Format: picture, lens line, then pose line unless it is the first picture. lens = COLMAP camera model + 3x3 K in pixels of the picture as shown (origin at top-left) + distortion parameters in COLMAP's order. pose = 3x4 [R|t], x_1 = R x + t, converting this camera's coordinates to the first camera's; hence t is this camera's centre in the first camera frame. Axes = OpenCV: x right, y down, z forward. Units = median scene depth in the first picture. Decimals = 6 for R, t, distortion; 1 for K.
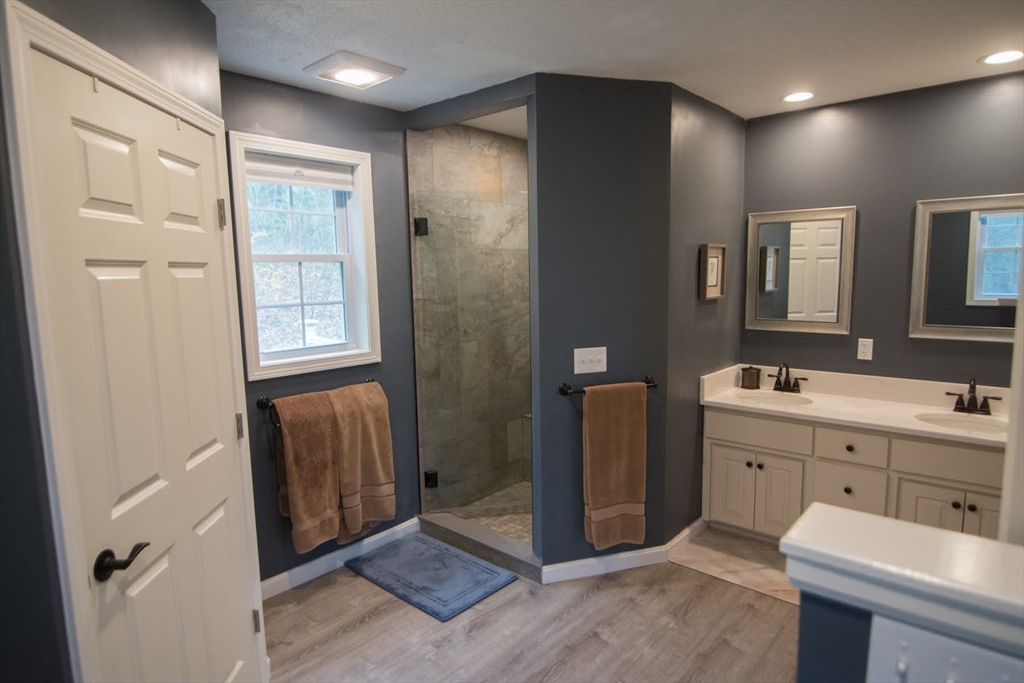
lens RADIAL K [[603.9, 0, 512.0], [0, 603.9, 341.5], [0, 0, 1]] dist [-0.000515, -0.000121]
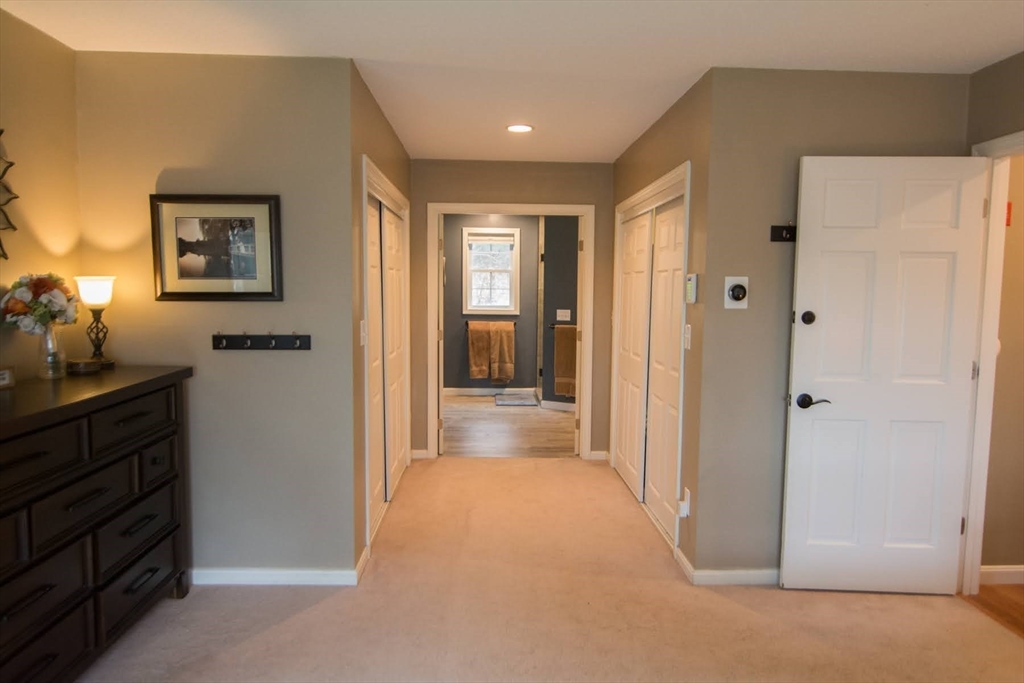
lens RADIAL K [[696.9, 0, 509.7], [0, 696.9, 338.2], [0, 0, 1]] dist [0.005587, -0.002684]
pose [[0.681537, 0.081161, -0.727269, 1.914628], [-0.113523, 0.993525, 0.004490, 0.127969], [0.722924, 0.079502, 0.686338, -0.979532]]
